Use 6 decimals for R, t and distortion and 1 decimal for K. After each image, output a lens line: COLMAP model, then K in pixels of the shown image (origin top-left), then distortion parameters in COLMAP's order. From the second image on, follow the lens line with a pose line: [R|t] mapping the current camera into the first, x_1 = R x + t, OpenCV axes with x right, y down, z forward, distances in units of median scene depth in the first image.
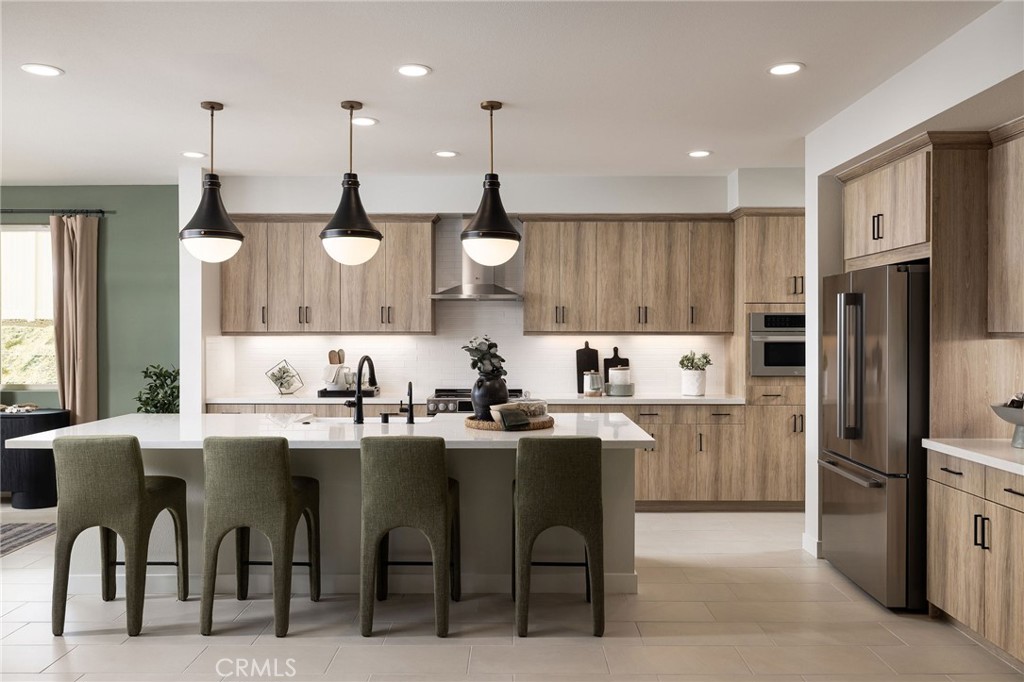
lens RADIAL K [[795.5, 0, 514.1], [0, 795.5, 340.0], [0, 0, 1]] dist [0.002412, -0.004018]
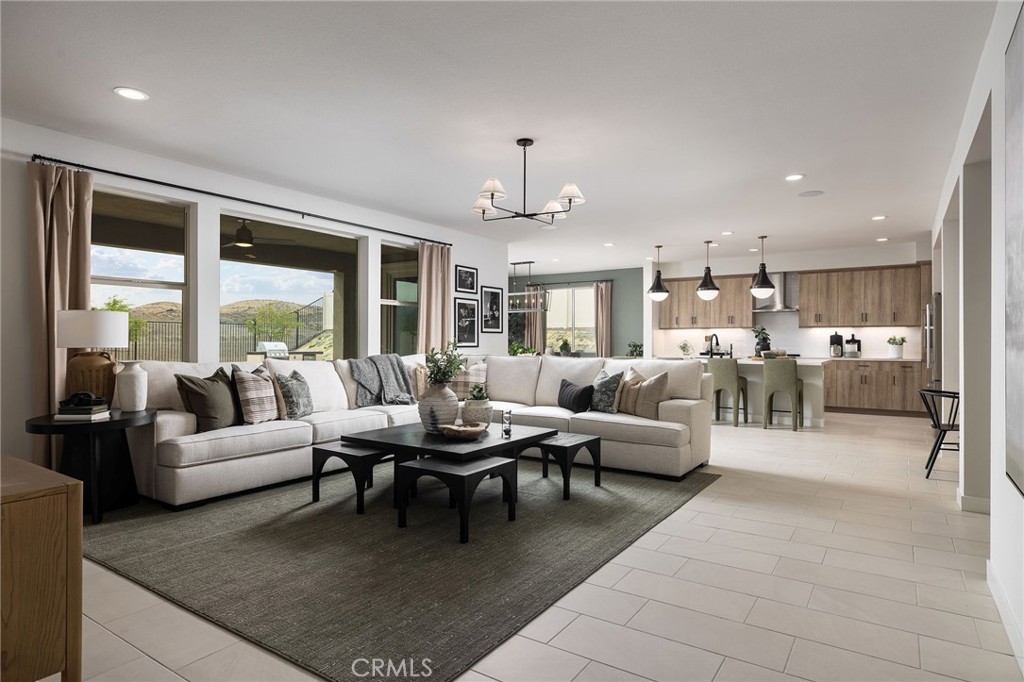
lens RADIAL K [[585.4, 0, 512.8], [0, 585.4, 338.4], [0, 0, 1]] dist [0.007795, 0.000451]
pose [[0.834640, -0.000742, -0.550796, 0.236681], [-0.006913, 0.999906, -0.011823, 0.045237], [0.550753, 0.013676, 0.834556, -0.718918]]
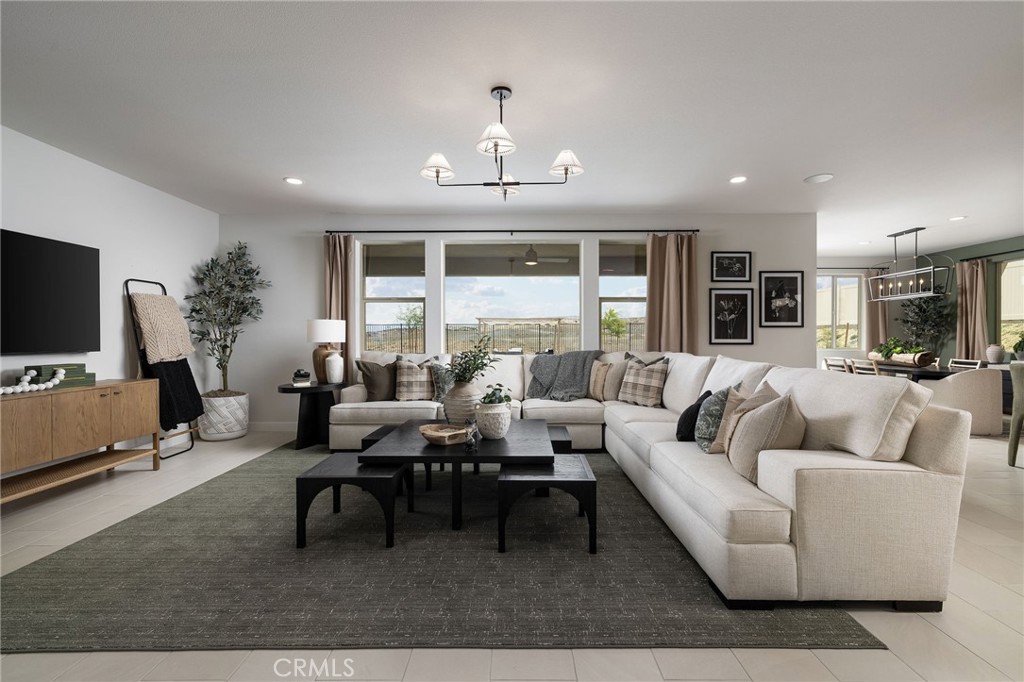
lens RADIAL K [[448.0, 0, 513.1], [0, 448.0, 338.8], [0, 0, 1]] dist [0.001836, 0.000225]
pose [[0.002733, 0.004442, -0.999986, 0.297610], [-0.007795, 0.999960, 0.004421, 0.038813], [0.999966, 0.007783, 0.002768, -0.124598]]
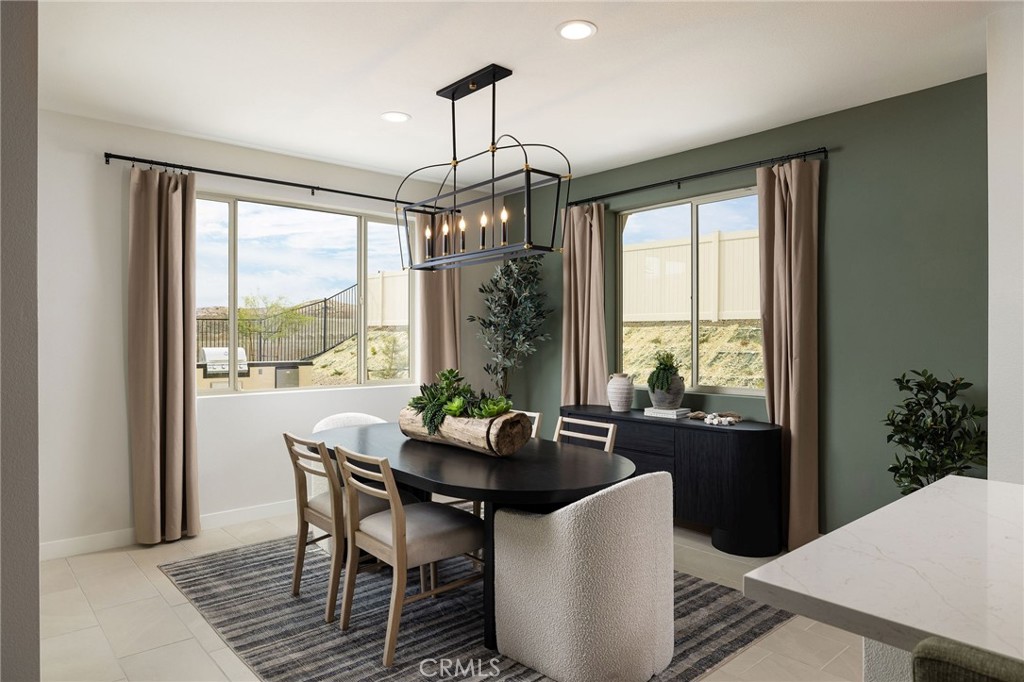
lens RADIAL K [[634.3, 0, 508.4], [0, 634.3, 336.9], [0, 0, 1]] dist [-0.000477, 0.001487]
pose [[0.662078, -0.001687, -0.749433, -0.292948], [-0.004562, 0.999970, -0.006282, 0.010305], [0.749421, 0.007578, 0.662051, 0.431293]]
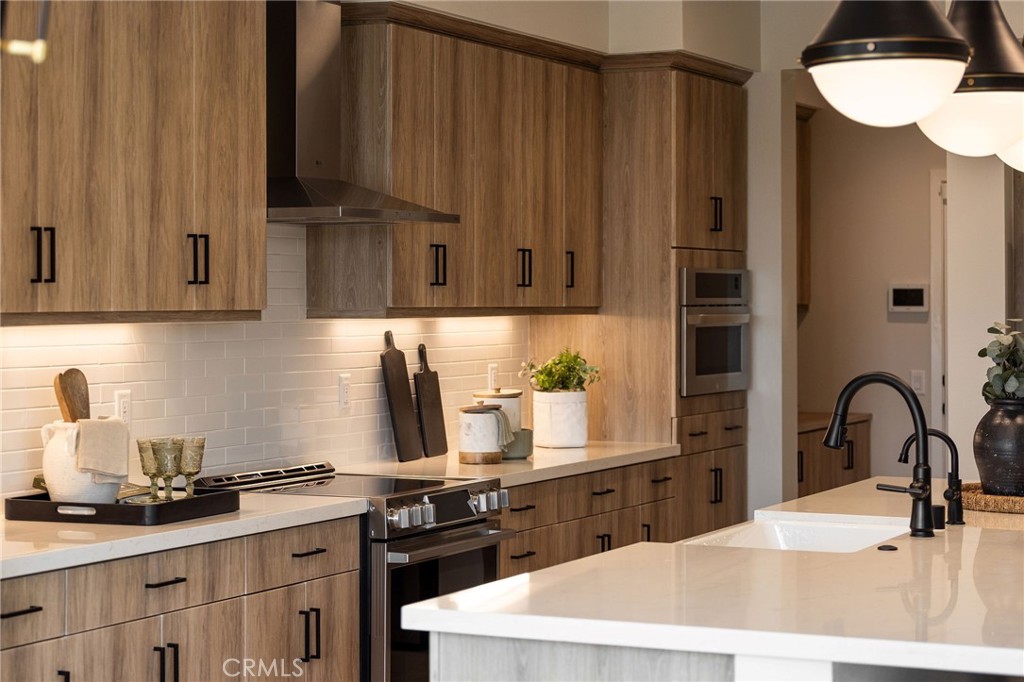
lens RADIAL K [[2152.1, 0, 511.0], [0, 2152.1, 338.9], [0, 0, 1]] dist [-0.123854, 0.000000]
pose [[0.423404, -0.018394, 0.905754, -0.904296], [0.007271, 0.999831, 0.016906, -0.013021], [-0.905912, -0.000572, 0.423466, 0.509490]]
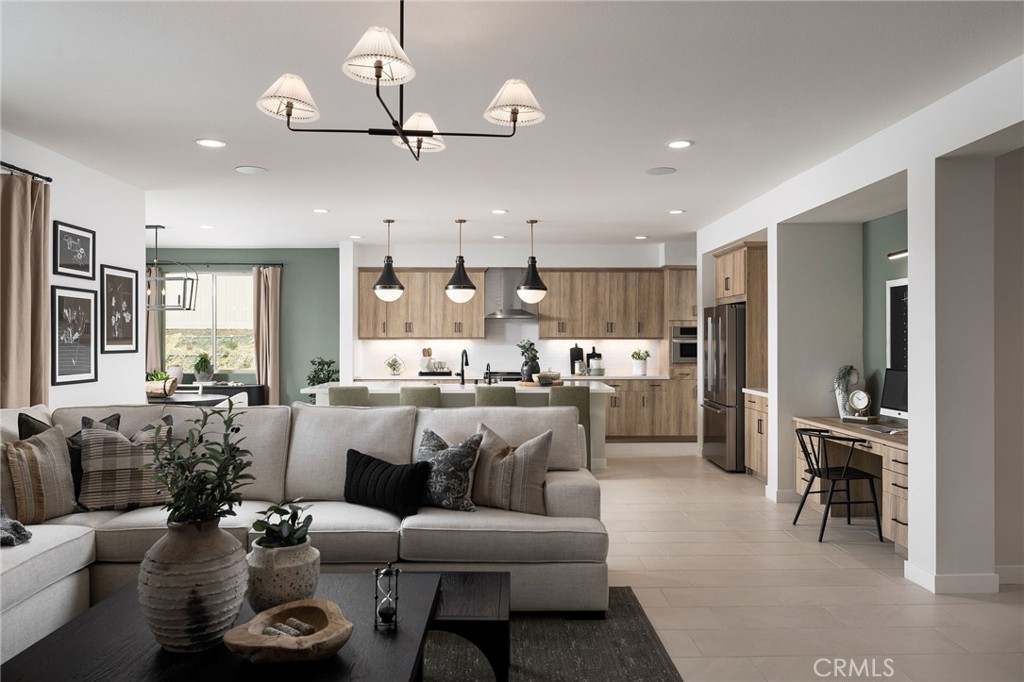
lens RADIAL K [[723.3, 0, 513.1], [0, 723.3, 341.0], [0, 0, 1]] dist [0.000166, 0.000204]
pose [[0.999702, 0.000034, 0.024417, -0.080876], [0.000157, 0.999969, -0.007812, 0.009311], [-0.024417, 0.007814, 0.999671, -0.530180]]
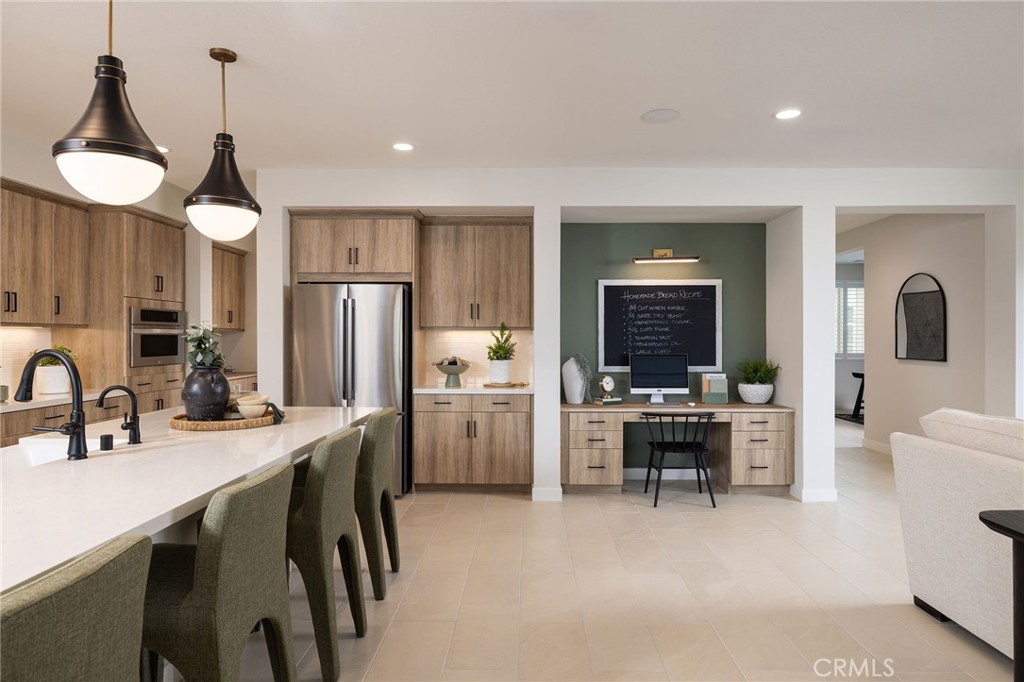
lens RADIAL K [[592.0, 0, 519.3], [0, 592.0, 338.2], [0, 0, 1]] dist [-0.006756, -0.002389]
pose [[0.010128, -0.003154, 0.999944, -0.448857], [0.008156, 0.999962, 0.003071, 0.008684], [-0.999915, 0.008125, 0.010154, 0.460754]]
